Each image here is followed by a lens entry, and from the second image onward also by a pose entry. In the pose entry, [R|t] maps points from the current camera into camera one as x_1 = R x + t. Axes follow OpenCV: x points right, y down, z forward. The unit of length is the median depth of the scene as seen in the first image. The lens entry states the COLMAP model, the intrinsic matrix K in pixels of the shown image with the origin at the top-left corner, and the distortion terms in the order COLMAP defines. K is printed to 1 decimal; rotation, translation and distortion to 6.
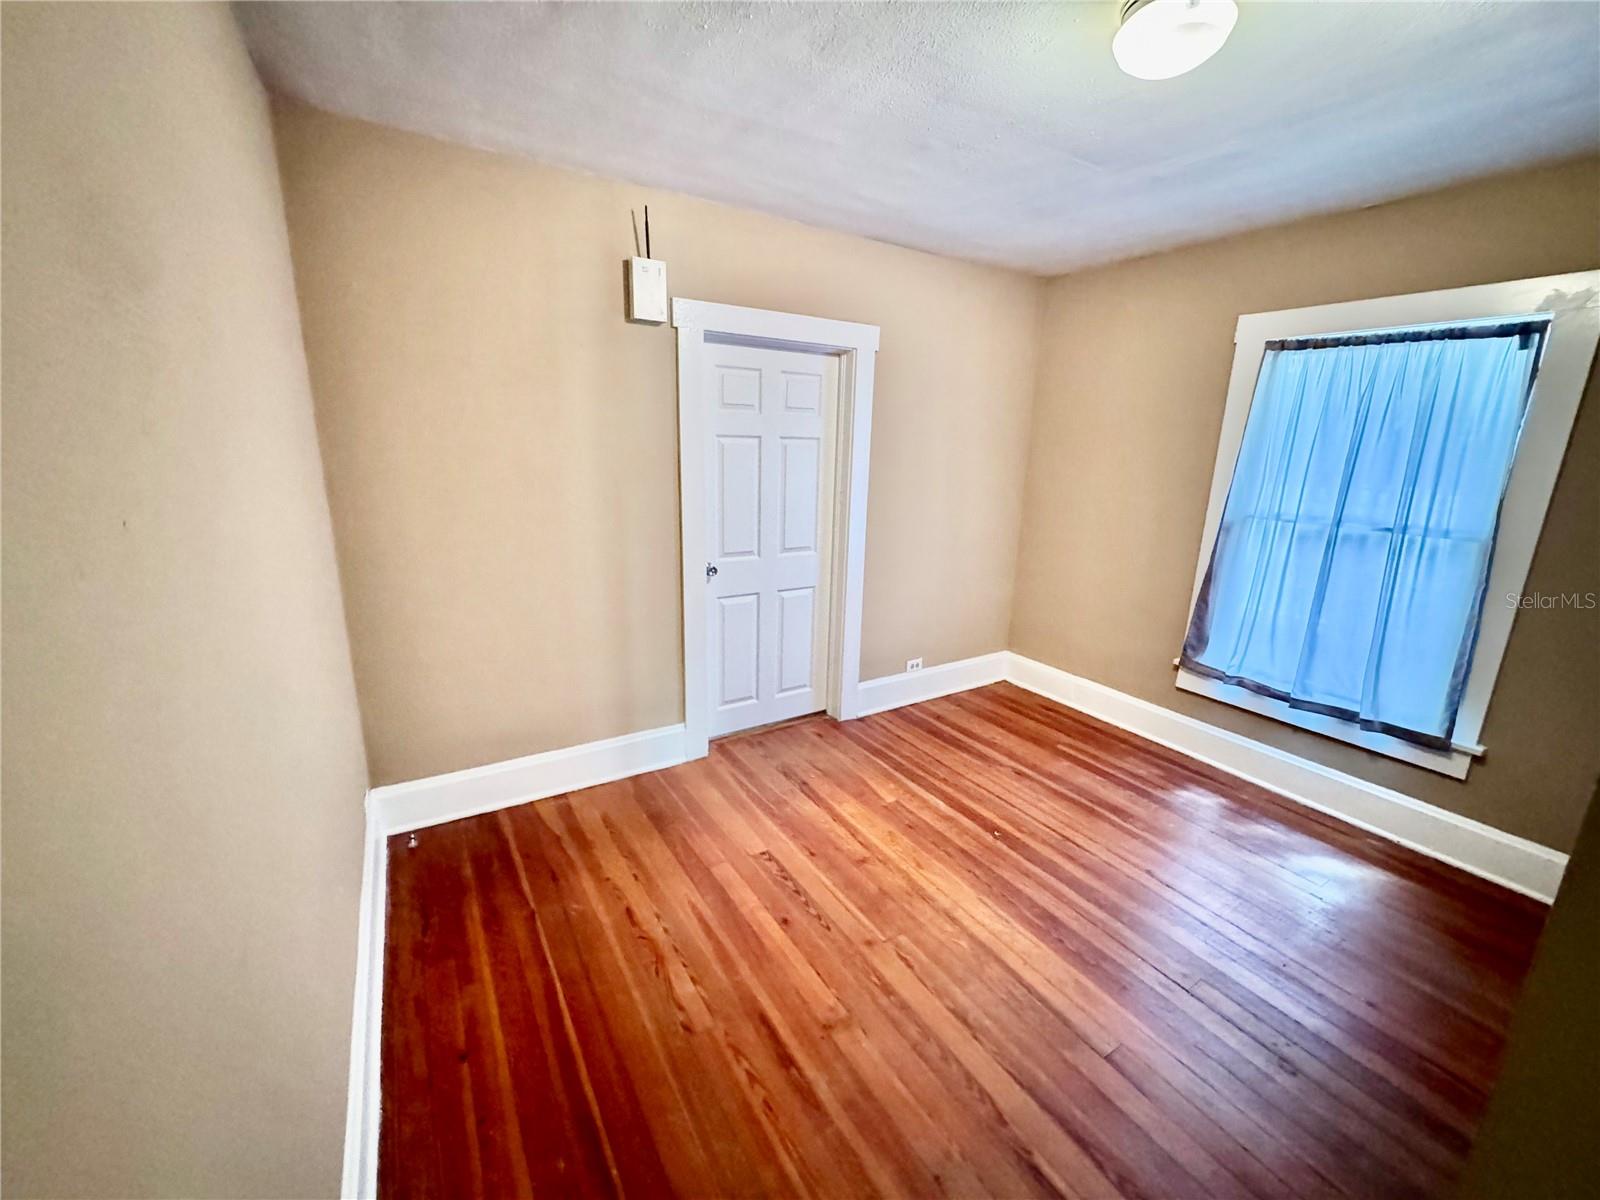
lens RADIAL K [[636.9, 0, 798.9], [0, 636.9, 598.2], [0, 0, 1]] dist [-0.003611, 0.000409]
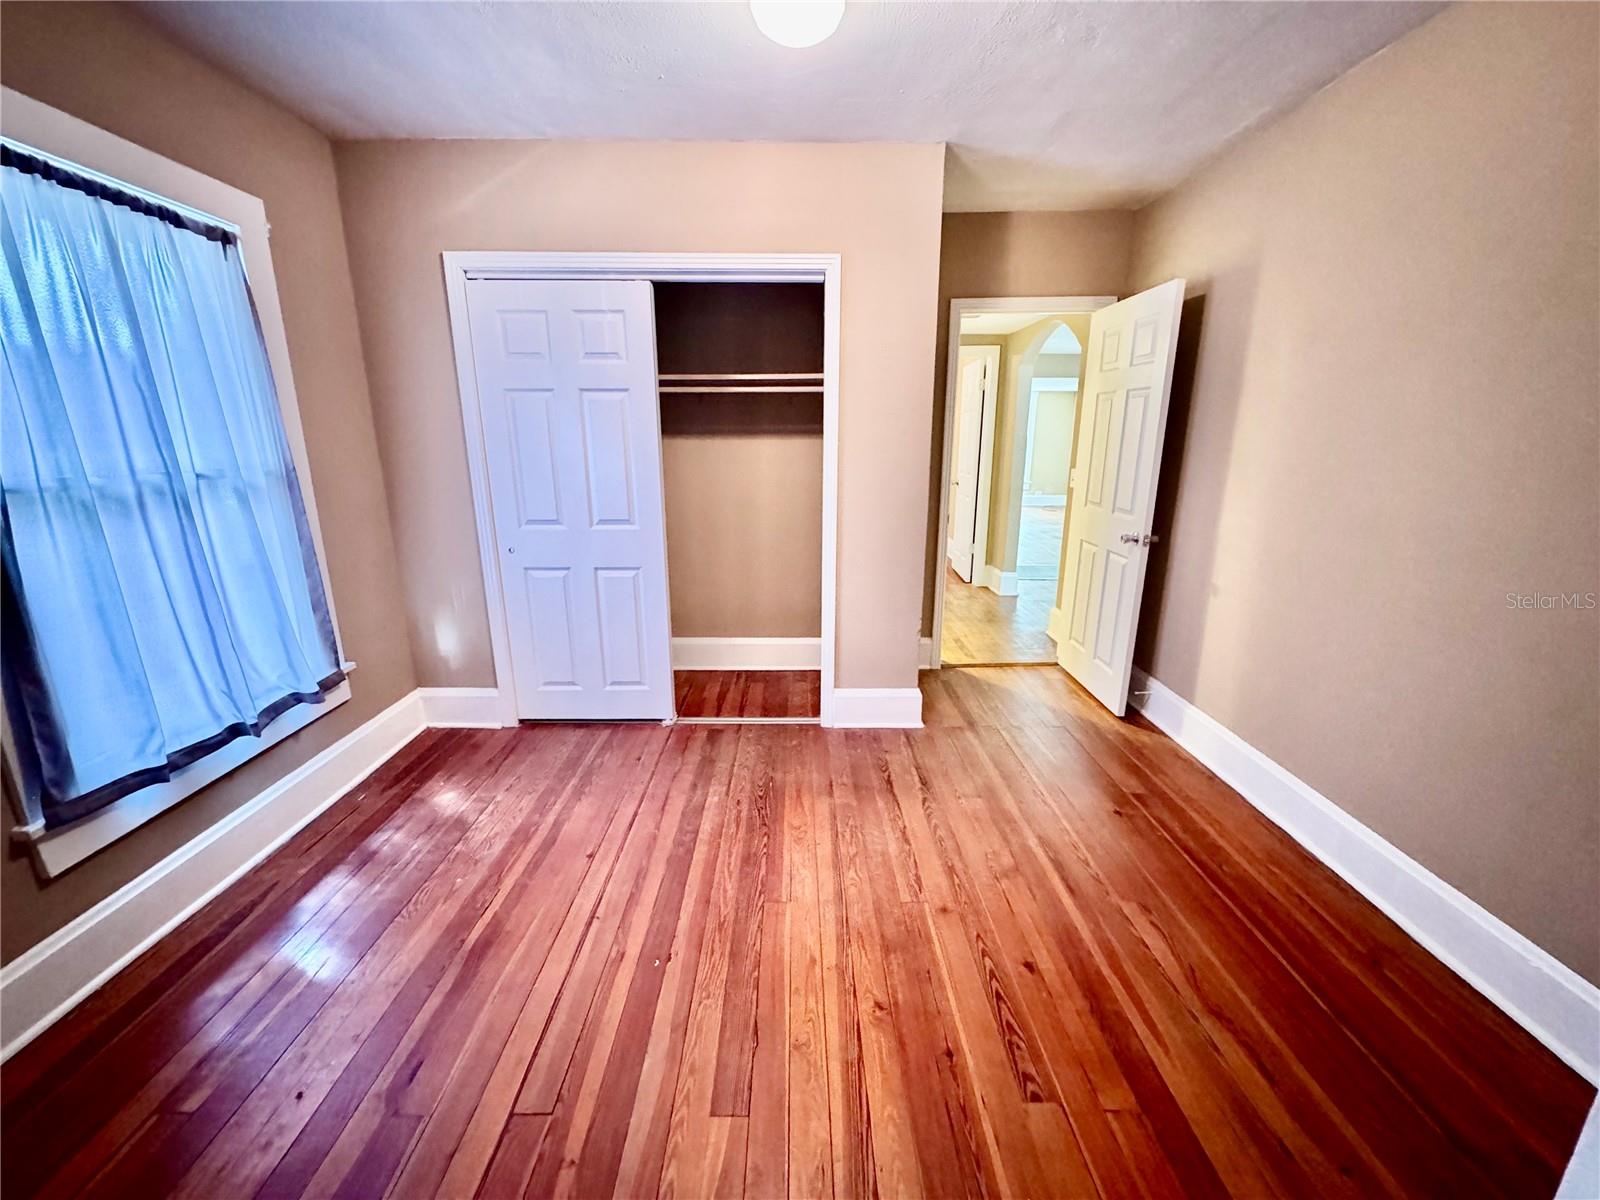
lens RADIAL K [[636.9, 0, 798.9], [0, 636.9, 598.2], [0, 0, 1]] dist [-0.003611, 0.000409]
pose [[-0.853968, -0.154420, 0.496884, -0.071440], [0.104017, 0.885007, 0.453809, -0.211868], [-0.509823, 0.439222, -0.739705, 1.075007]]
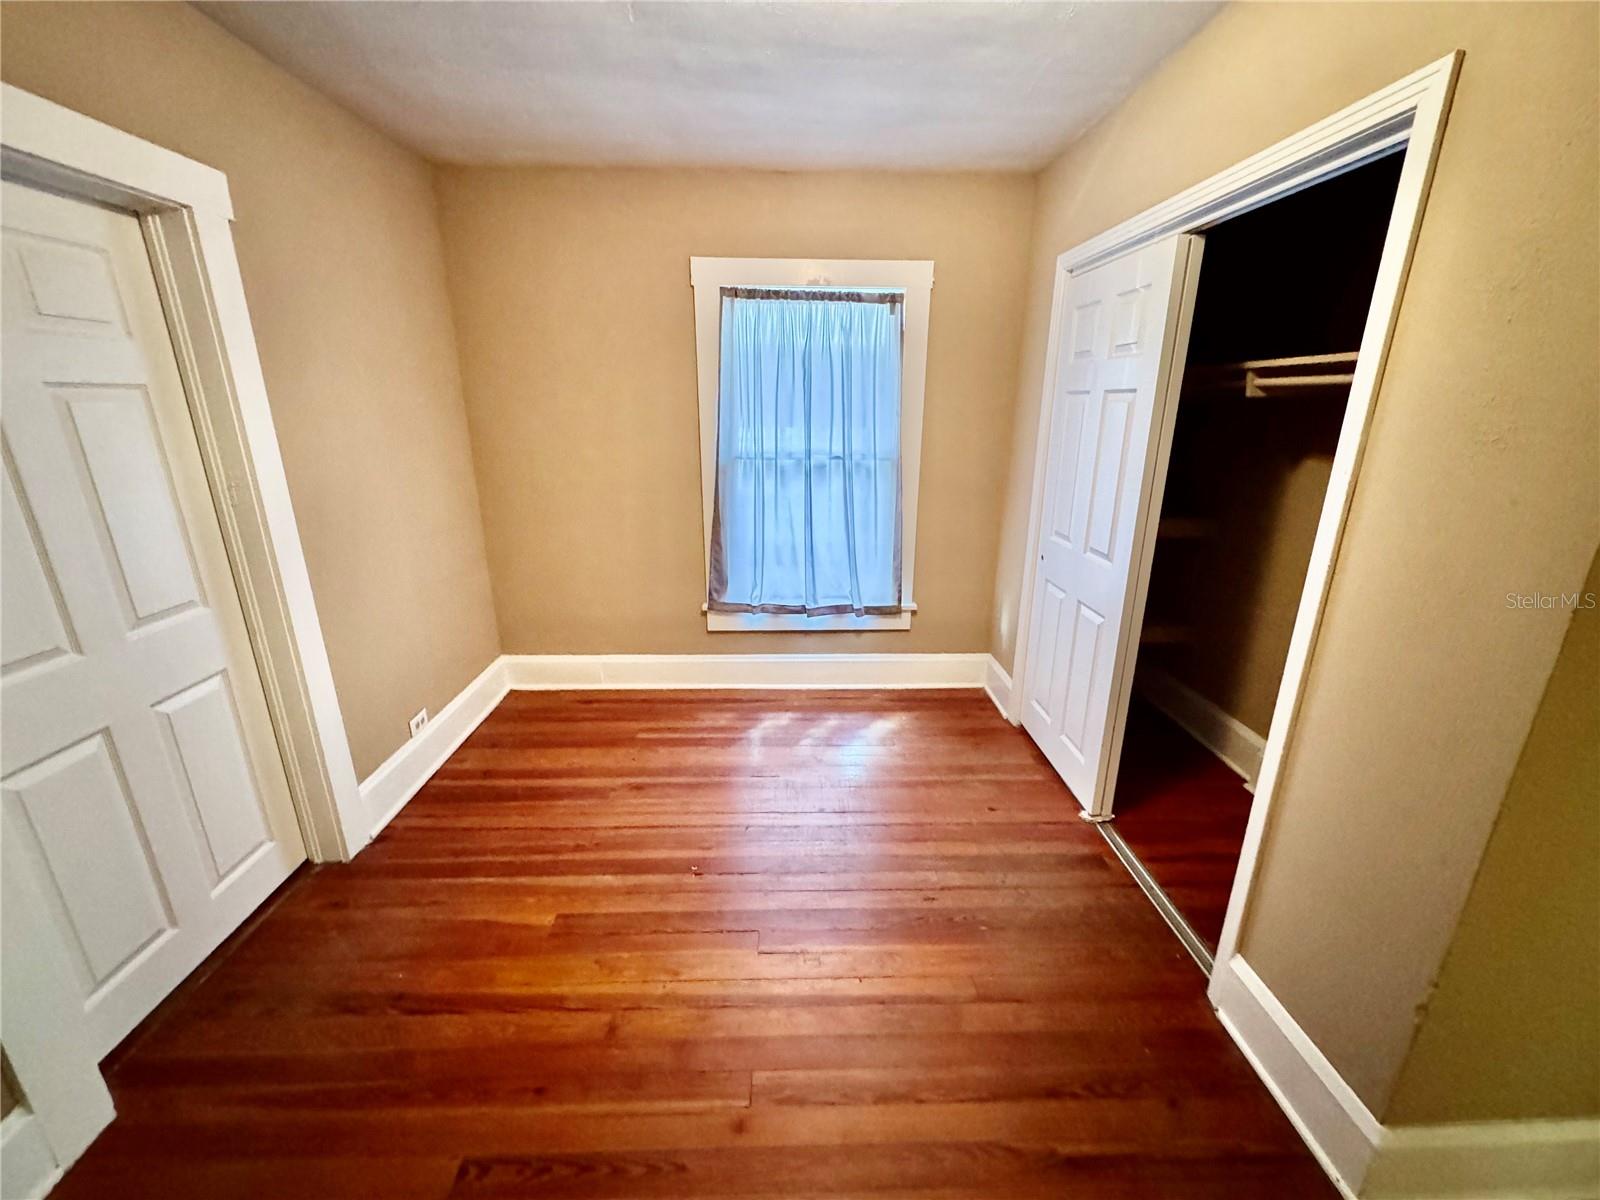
lens RADIAL K [[636.9, 0, 798.9], [0, 636.9, 598.2], [0, 0, 1]] dist [-0.003611, 0.000409]
pose [[0.501916, -0.277407, 0.819223, -0.176287], [0.216614, 0.957301, 0.191450, -0.084298], [-0.837352, 0.081363, 0.540575, 0.351671]]
